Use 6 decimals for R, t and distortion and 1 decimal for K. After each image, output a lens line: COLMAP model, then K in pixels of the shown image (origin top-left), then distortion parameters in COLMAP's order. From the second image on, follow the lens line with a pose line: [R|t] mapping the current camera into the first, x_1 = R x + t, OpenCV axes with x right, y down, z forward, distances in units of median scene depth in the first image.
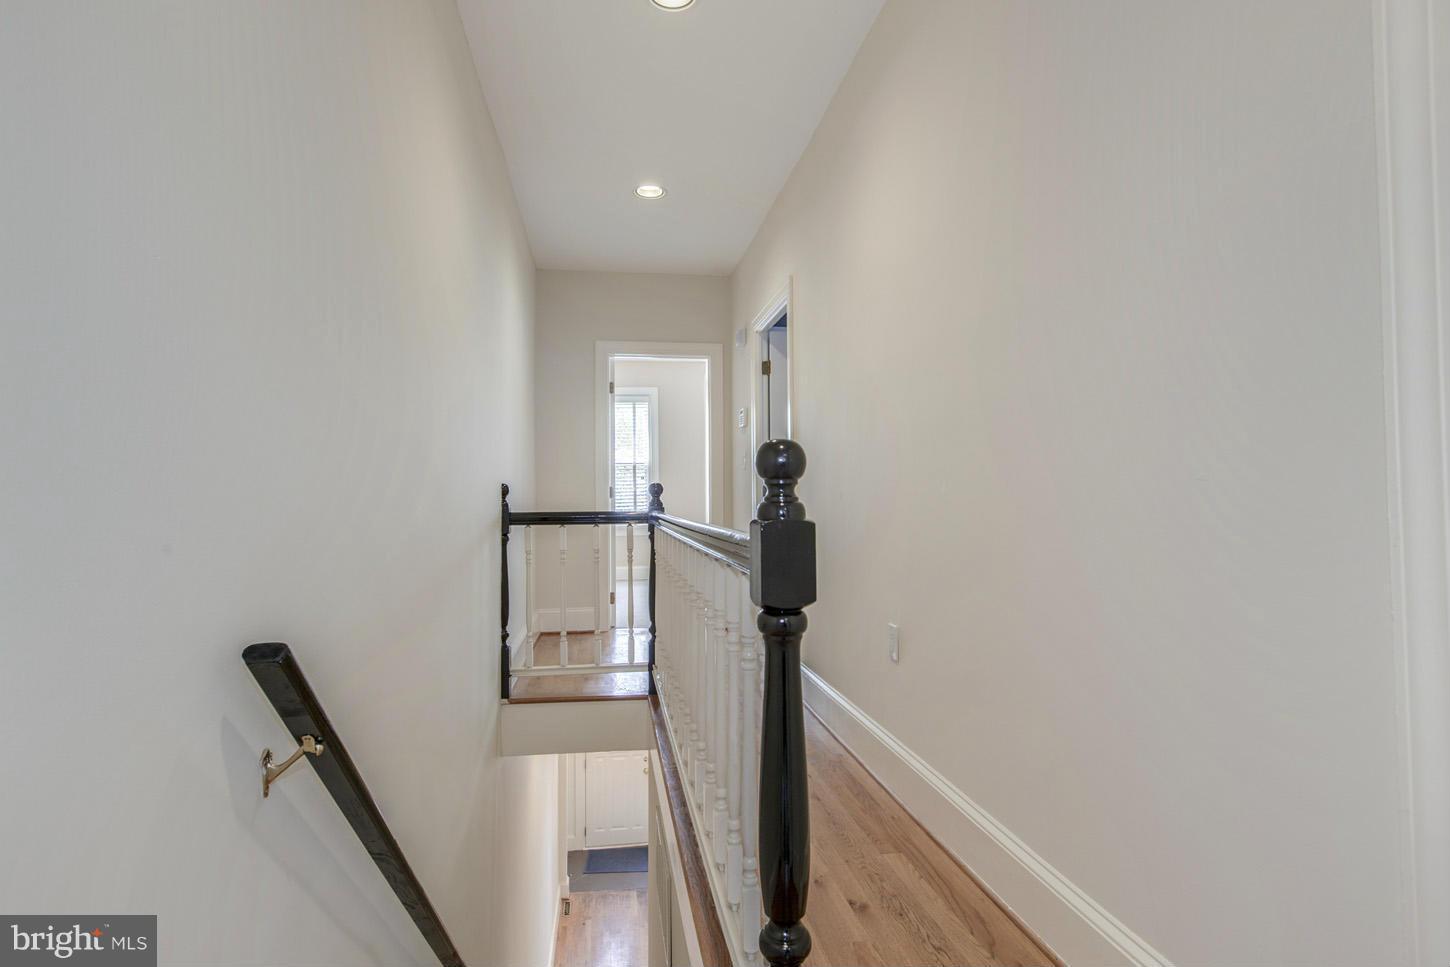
lens RADIAL K [[647.1, 0, 716.3], [0, 647.1, 484.3], [0, 0, 1]] dist [0.000982, -0.000985]
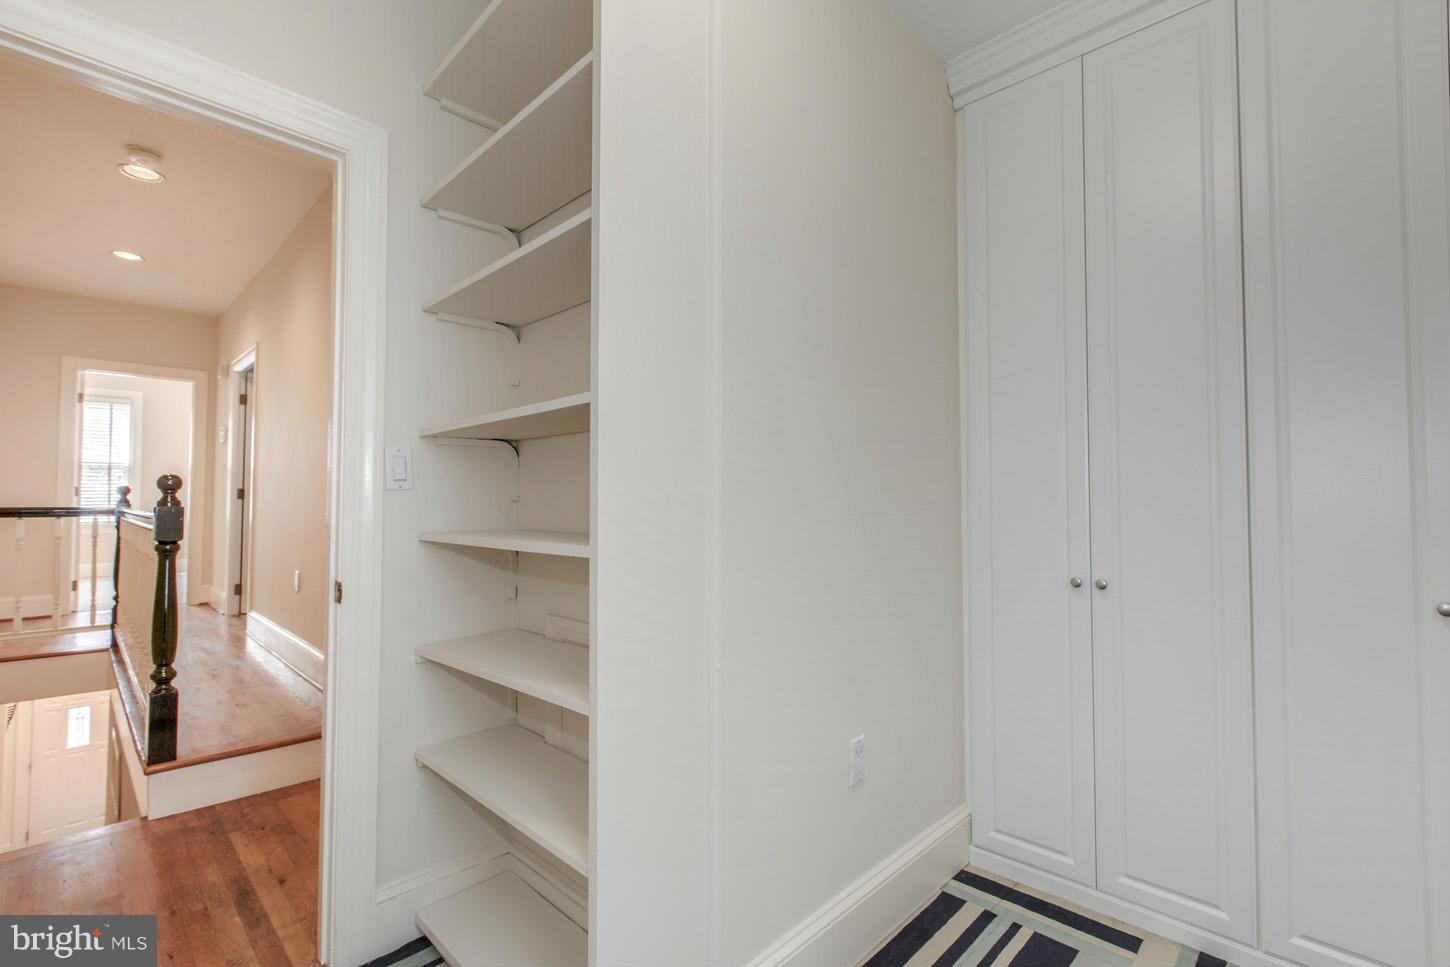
lens RADIAL K [[647.1, 0, 717.0], [0, 647.1, 489.6], [0, 0, 1]] dist [0.000982, -0.000985]
pose [[0.814972, 0.028227, 0.578813, 0.123341], [-0.028564, 0.999556, -0.008527, -0.016423], [-0.578796, -0.009584, 0.815416, -0.739907]]
